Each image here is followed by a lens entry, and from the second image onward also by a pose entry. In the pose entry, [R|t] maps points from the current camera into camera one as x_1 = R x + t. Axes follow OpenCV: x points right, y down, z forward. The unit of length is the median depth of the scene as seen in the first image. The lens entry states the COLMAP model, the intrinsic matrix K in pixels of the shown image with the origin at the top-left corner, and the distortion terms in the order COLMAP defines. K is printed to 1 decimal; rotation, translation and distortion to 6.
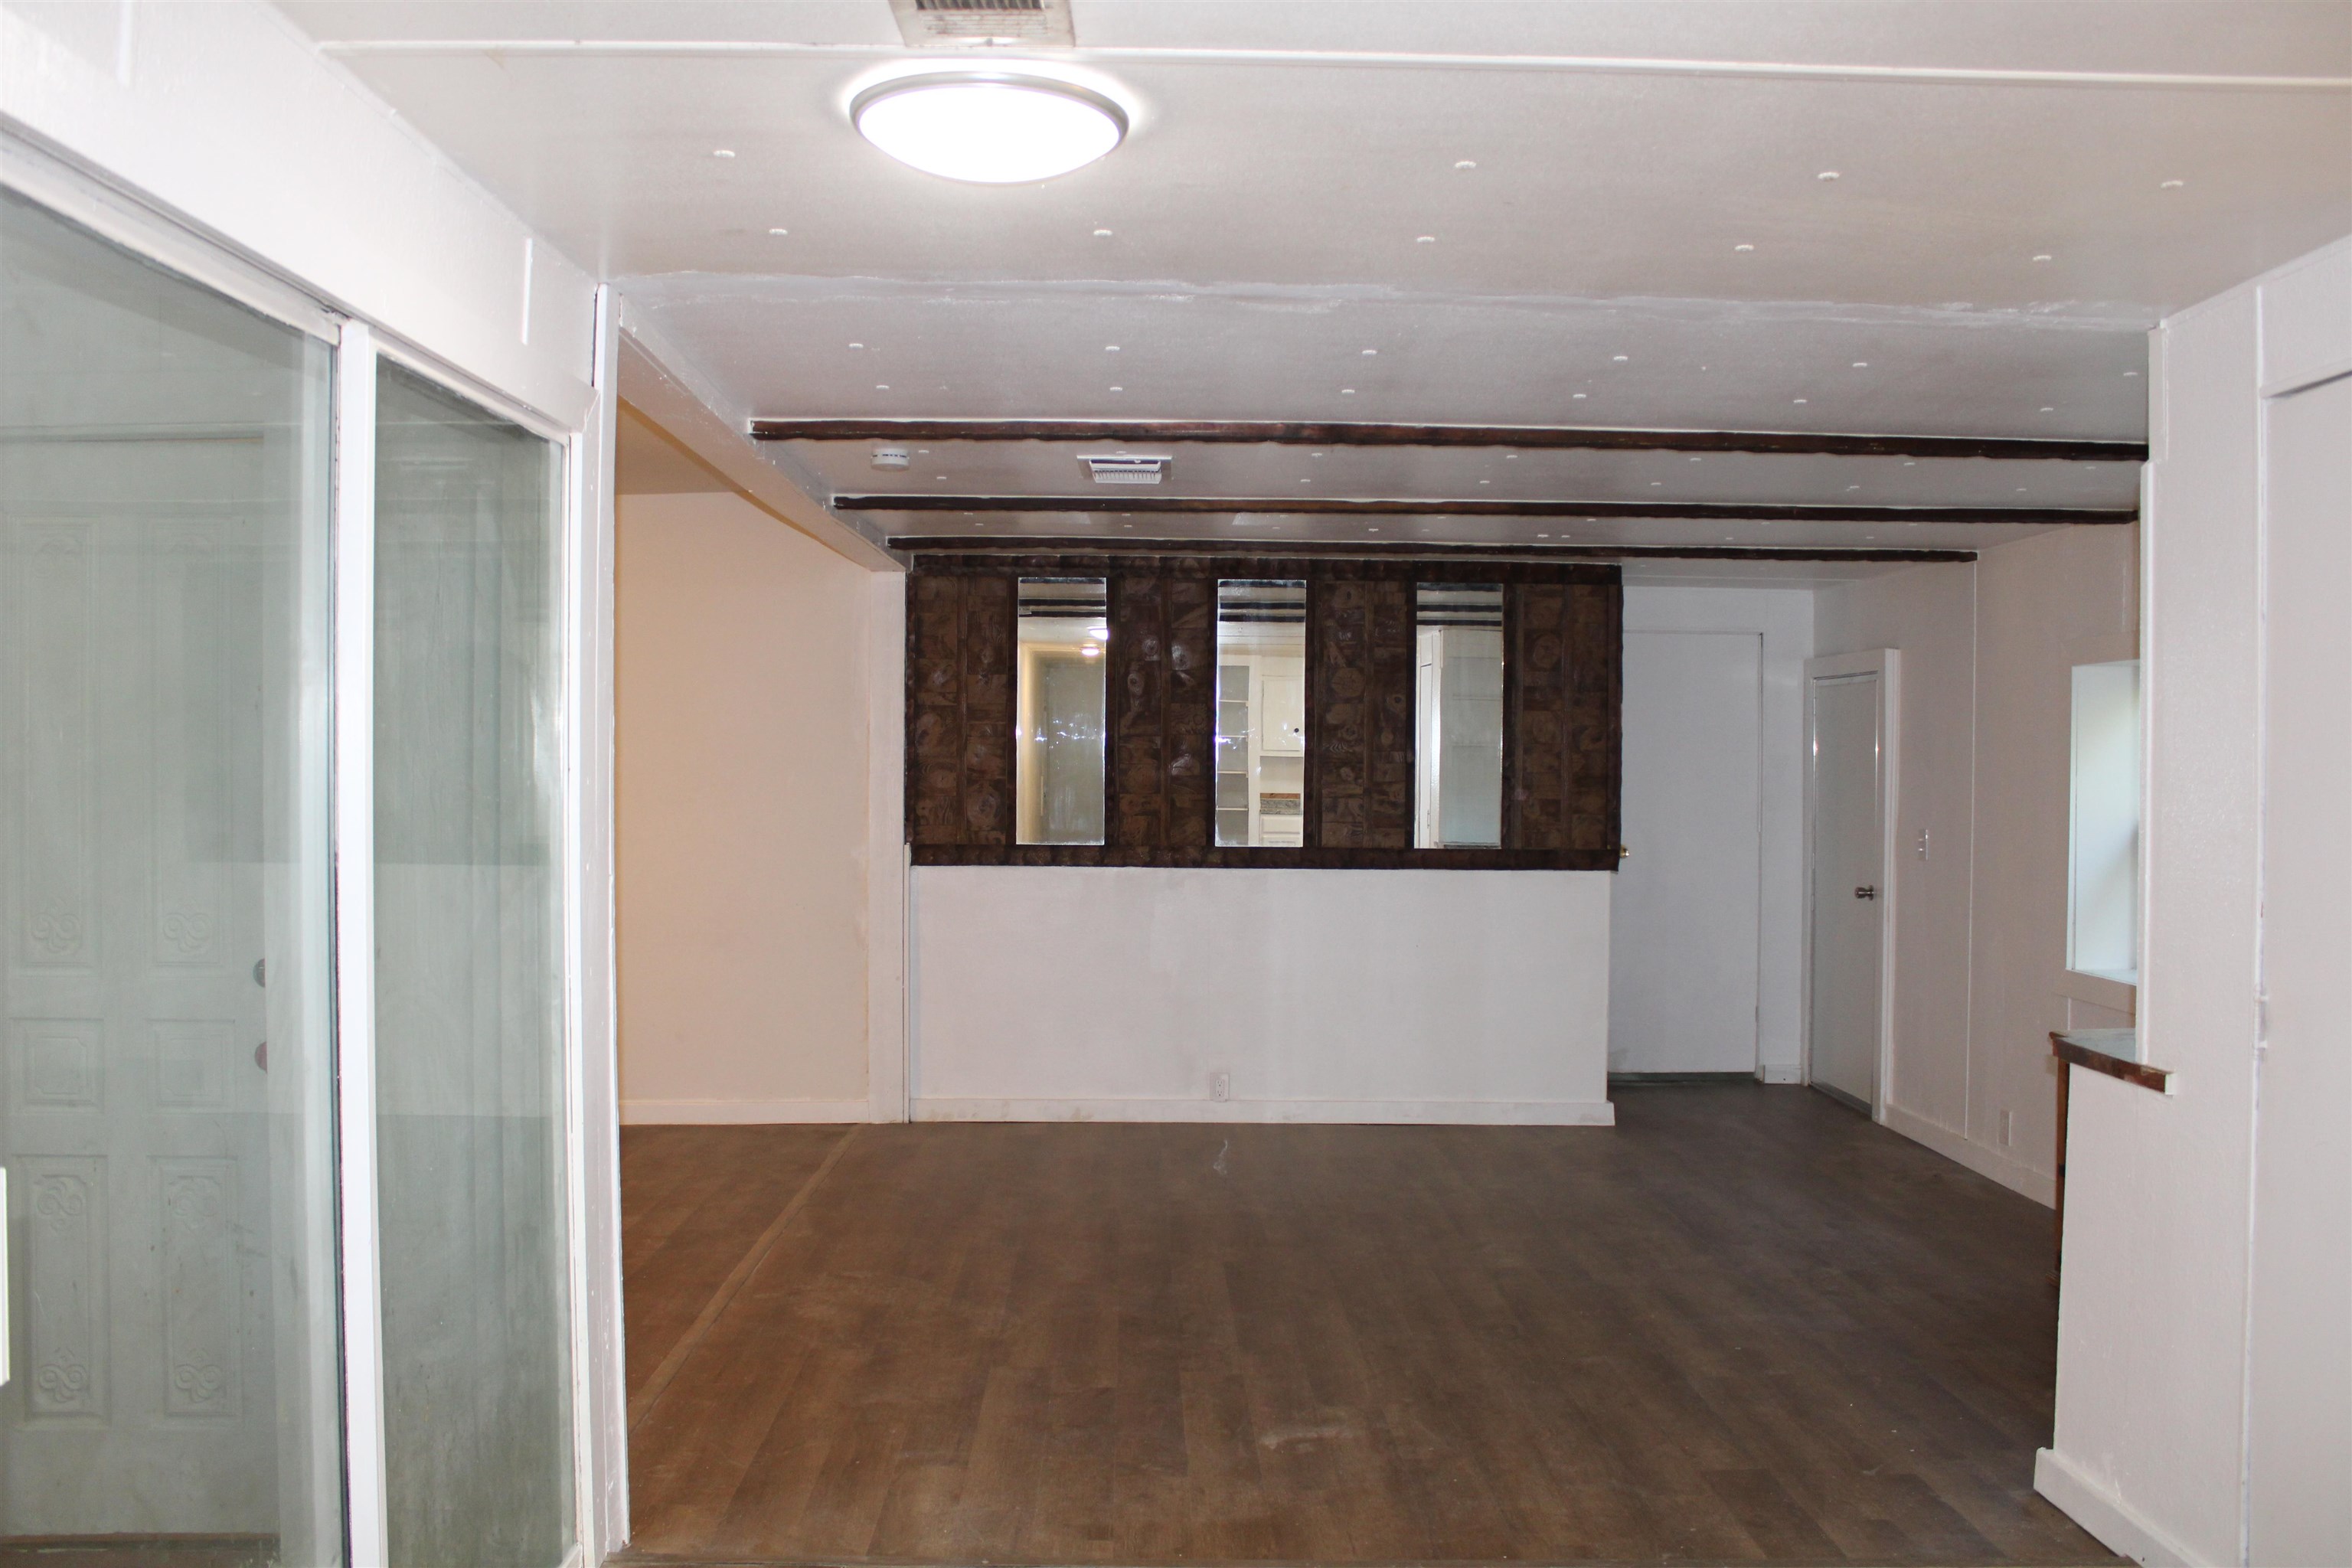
lens RADIAL K [[1960.1, 0, 1163.7], [0, 1960.1, 772.2], [0, 0, 1]] dist [-0.167803, 0.149121]
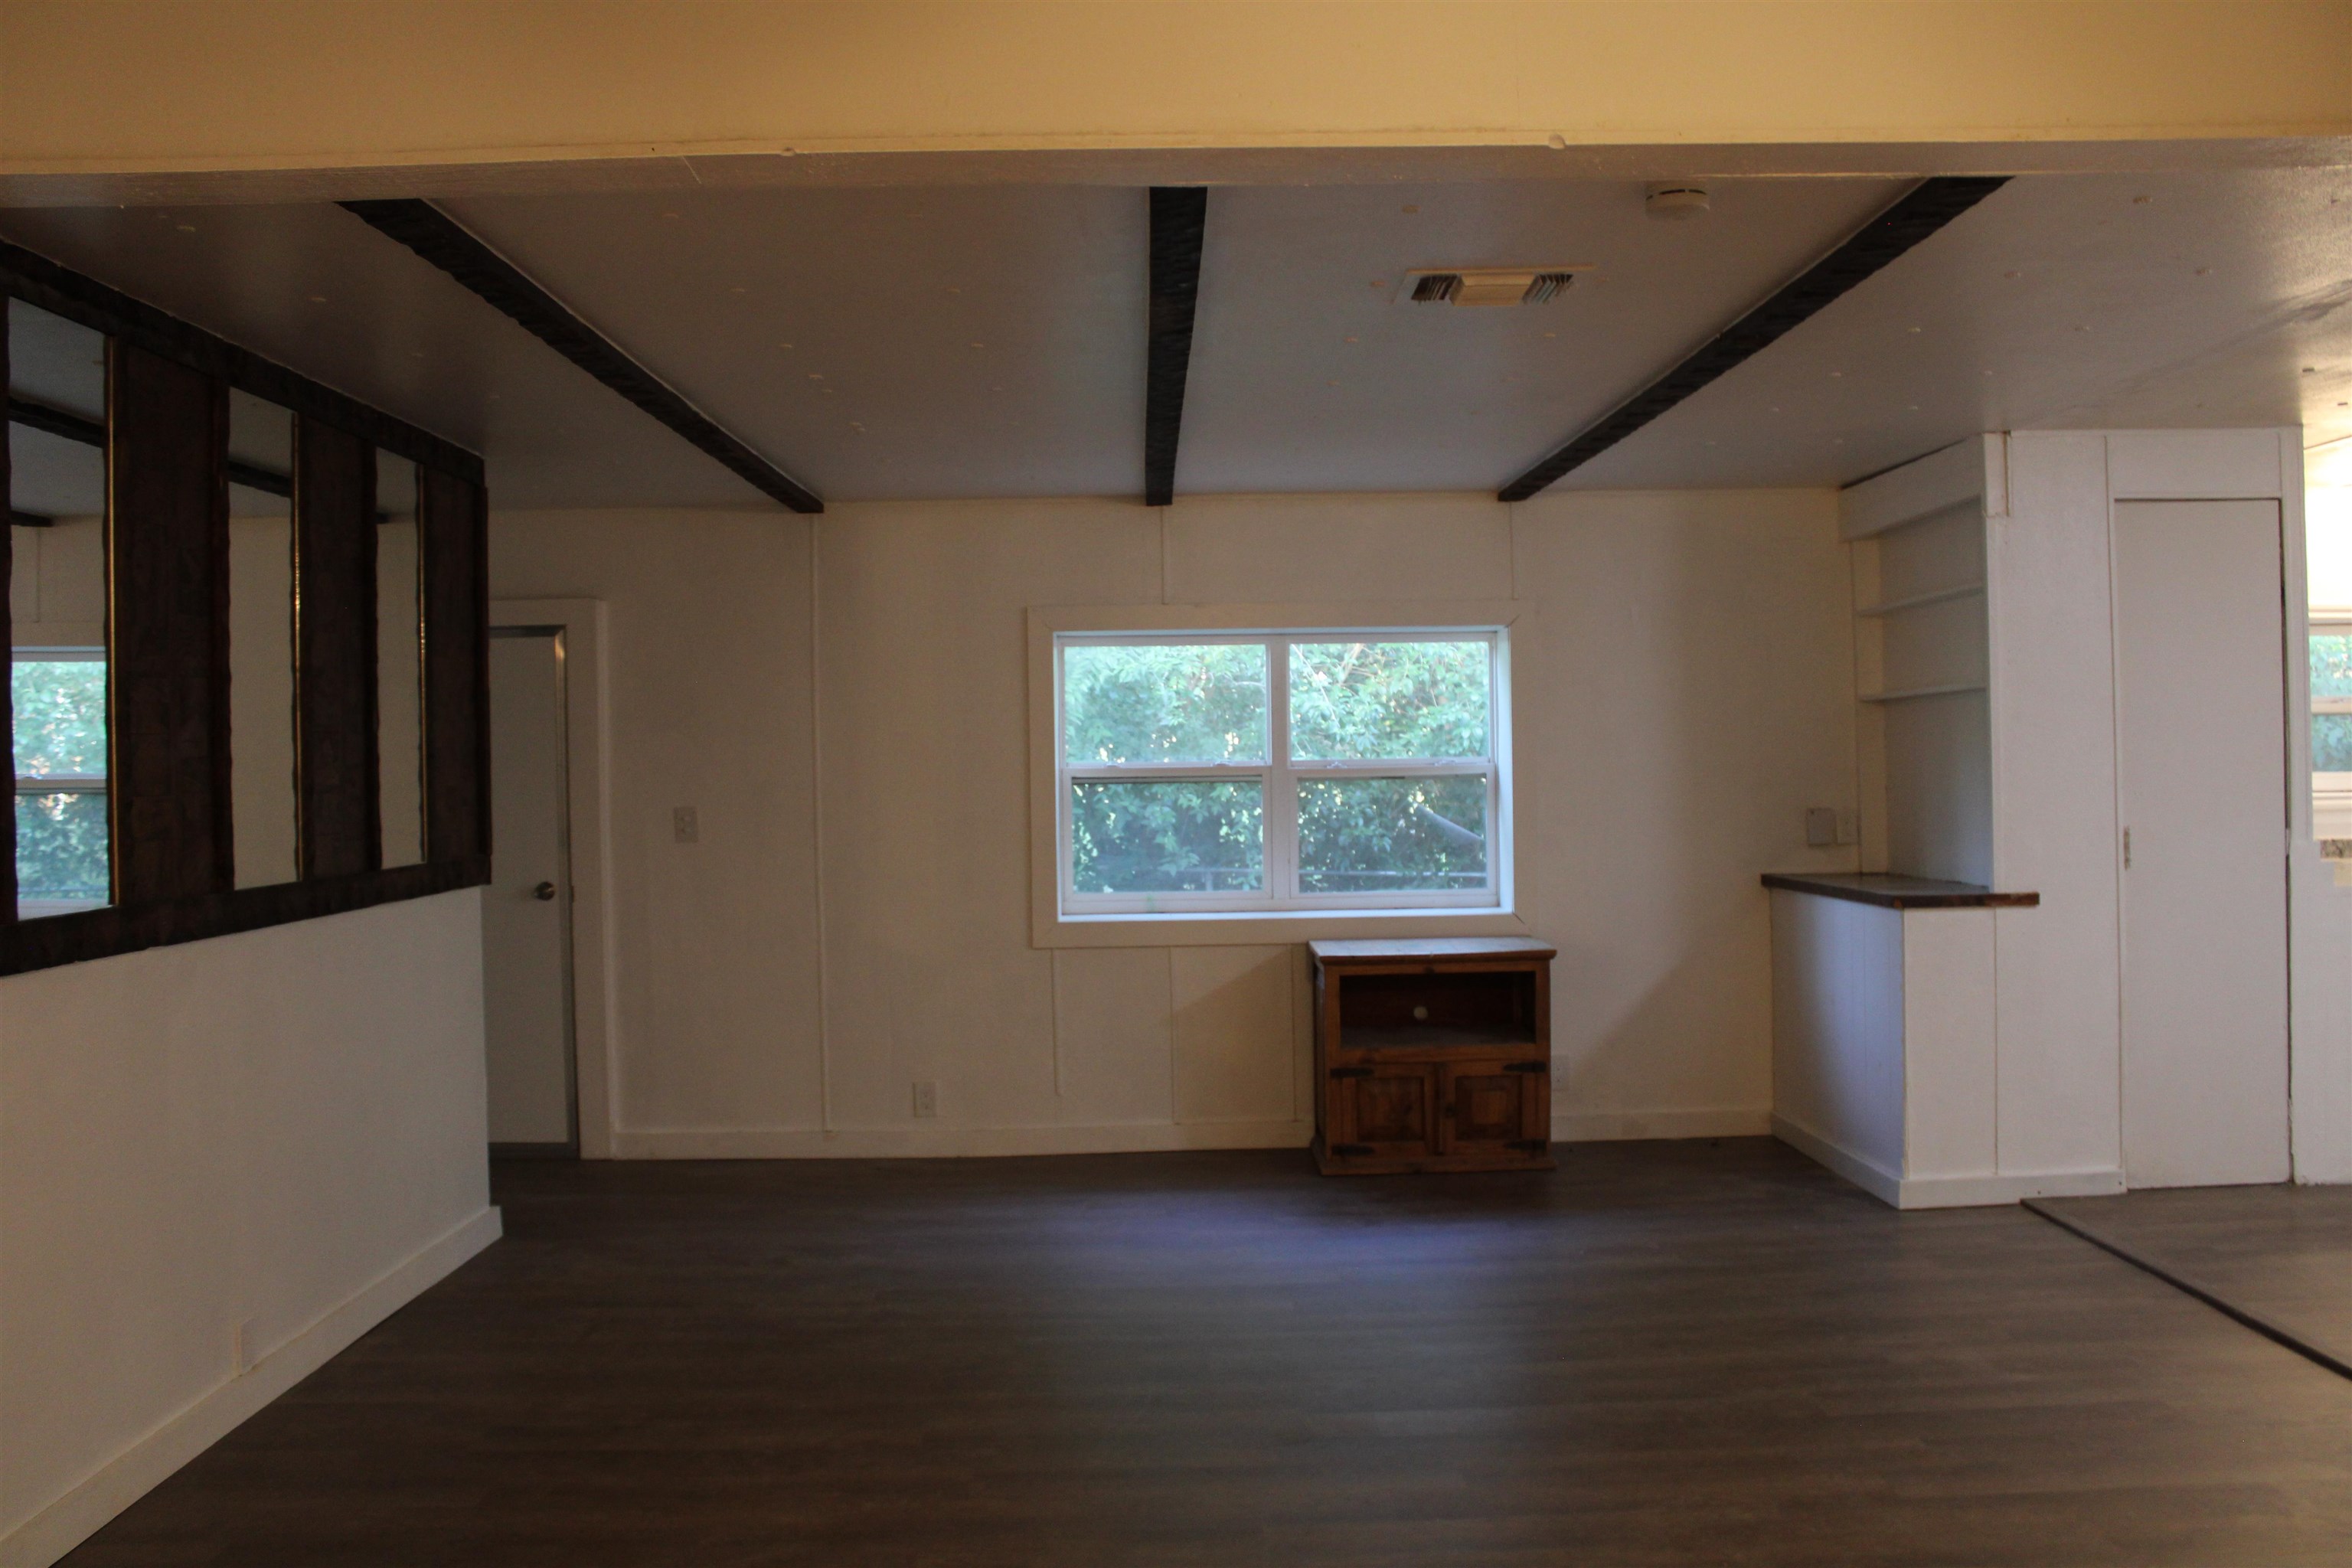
lens RADIAL K [[1960.1, 0, 1163.7], [0, 1960.1, 772.2], [0, 0, 1]] dist [-0.167803, 0.149121]
pose [[-0.002222, -0.017601, 0.999843, -0.478469], [0.024229, 0.999551, 0.017649, 0.002864], [-0.999704, 0.024265, -0.001794, 0.750275]]
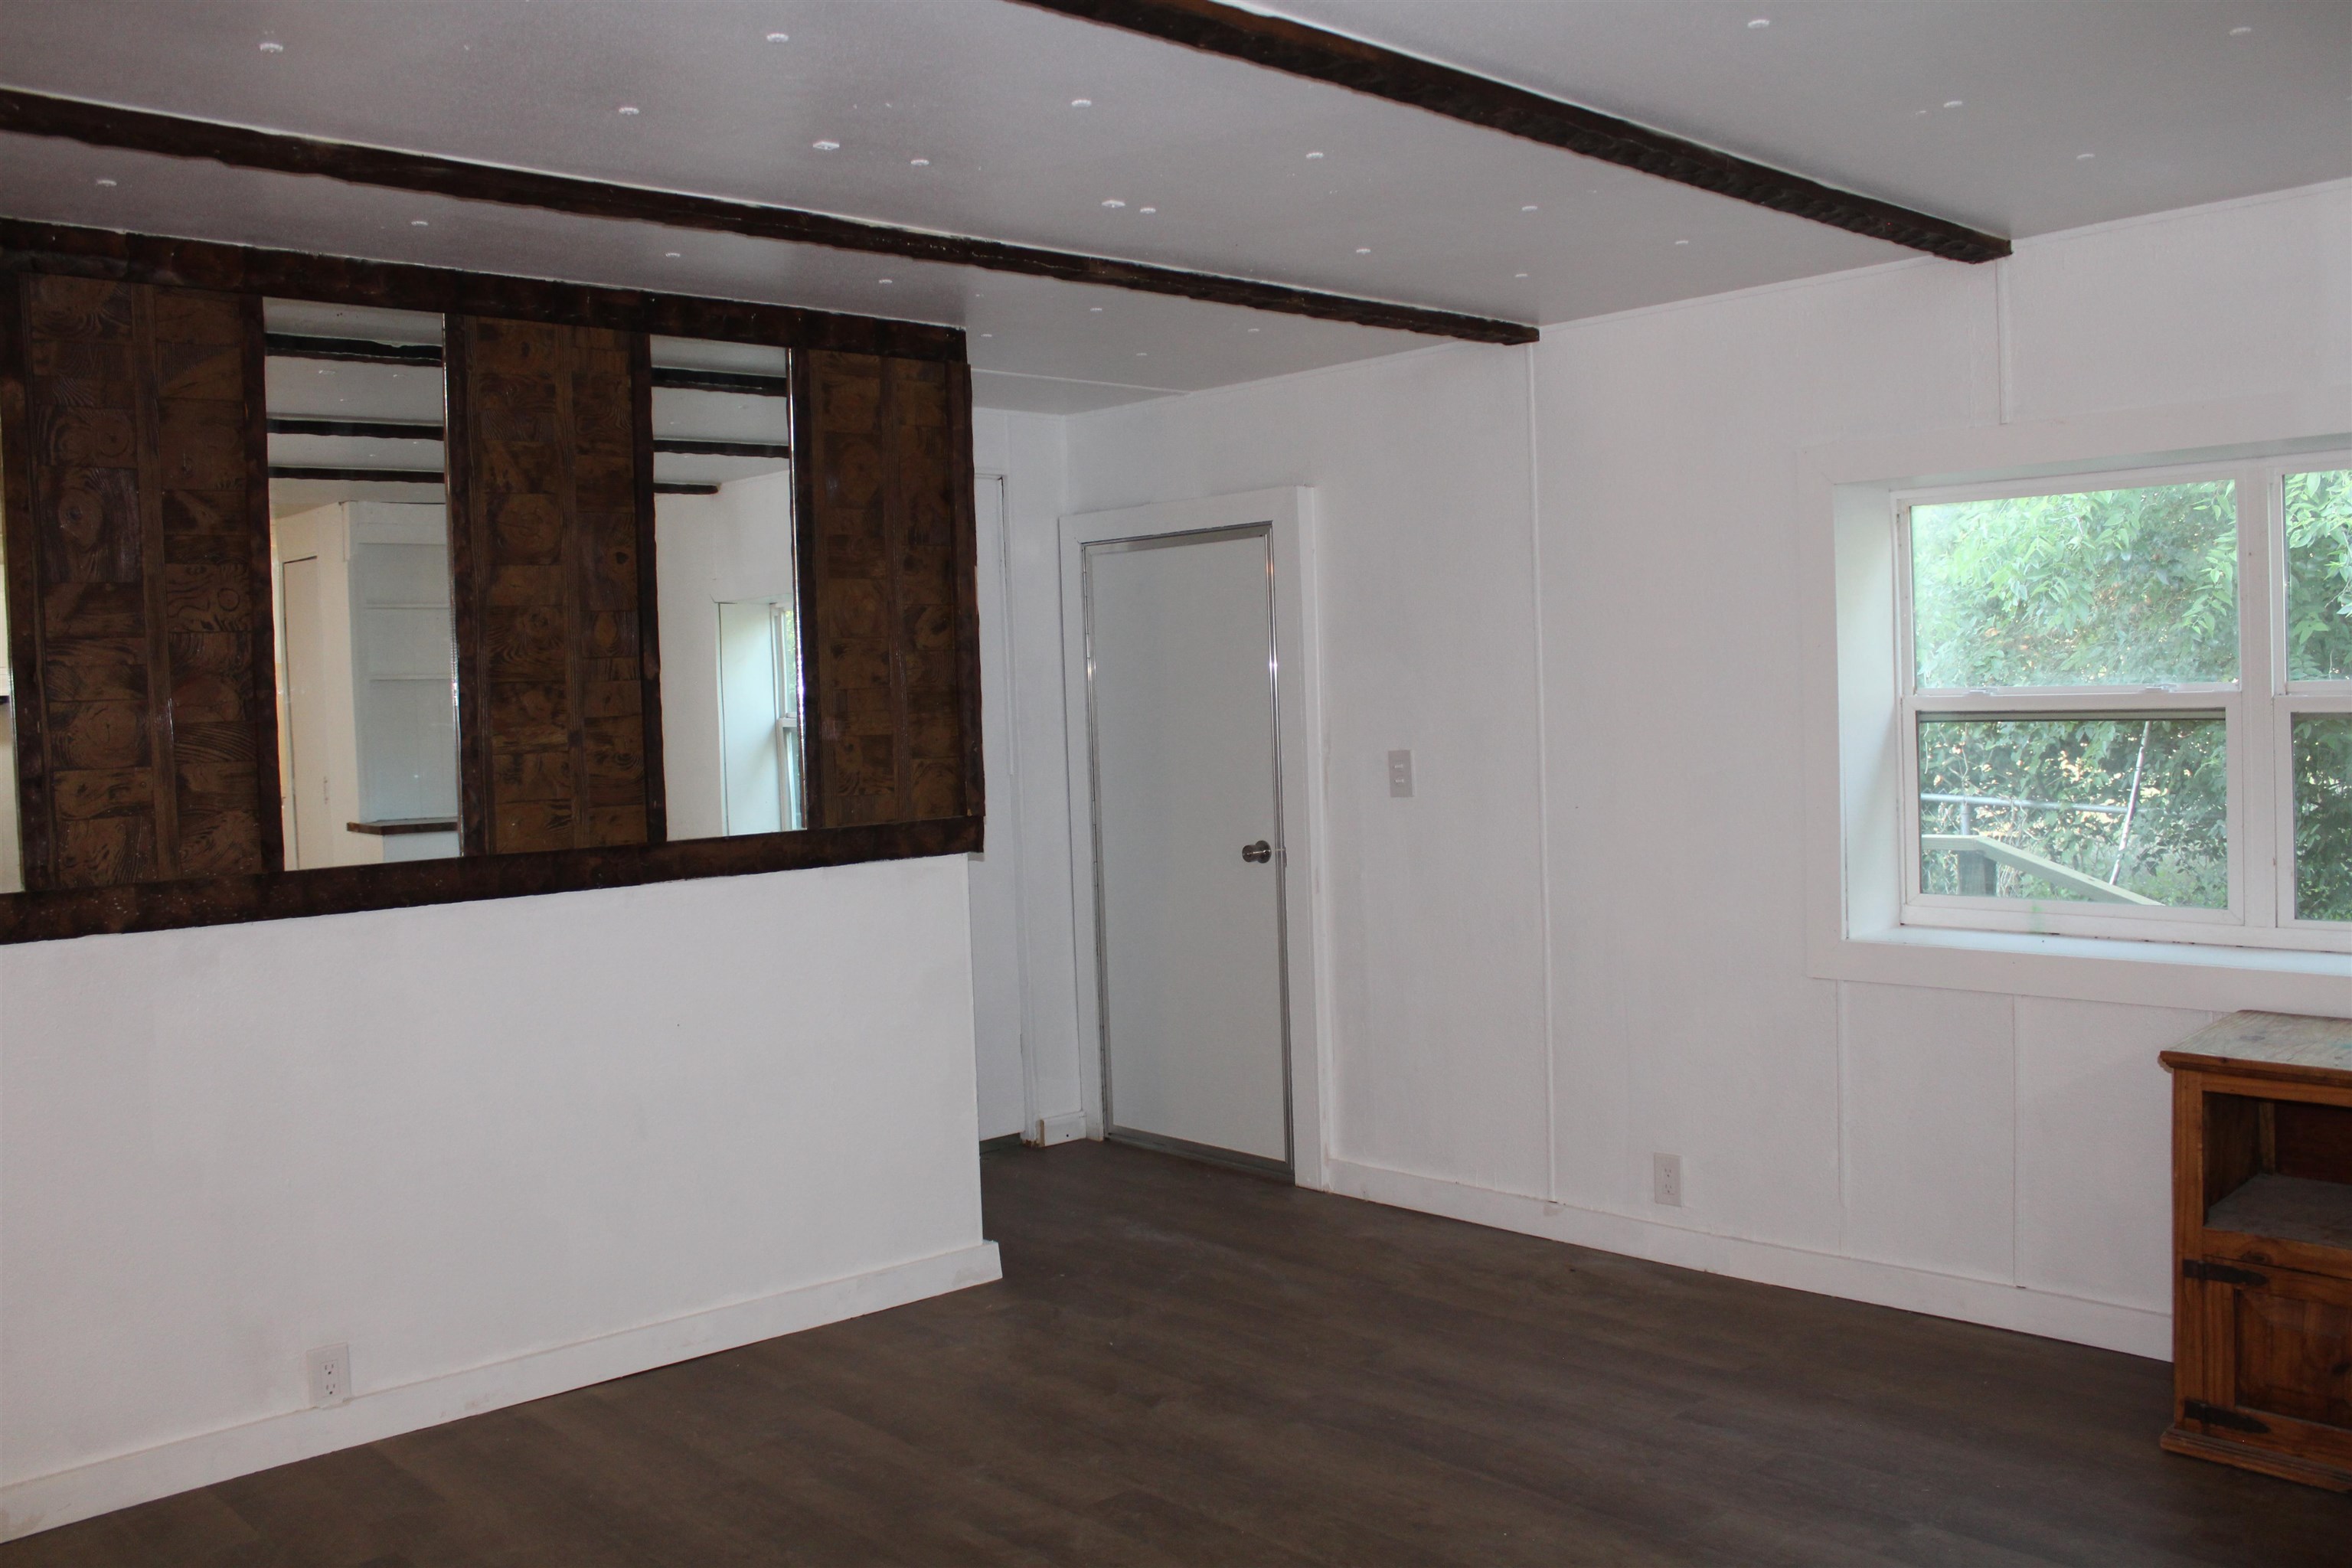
lens RADIAL K [[1960.1, 0, 1163.7], [0, 1960.1, 772.2], [0, 0, 1]] dist [-0.167803, 0.149121]
pose [[0.741616, -0.060365, 0.668103, -0.118593], [0.046059, 0.998175, 0.039061, 0.006237], [-0.669241, 0.001804, 0.743043, 0.524489]]
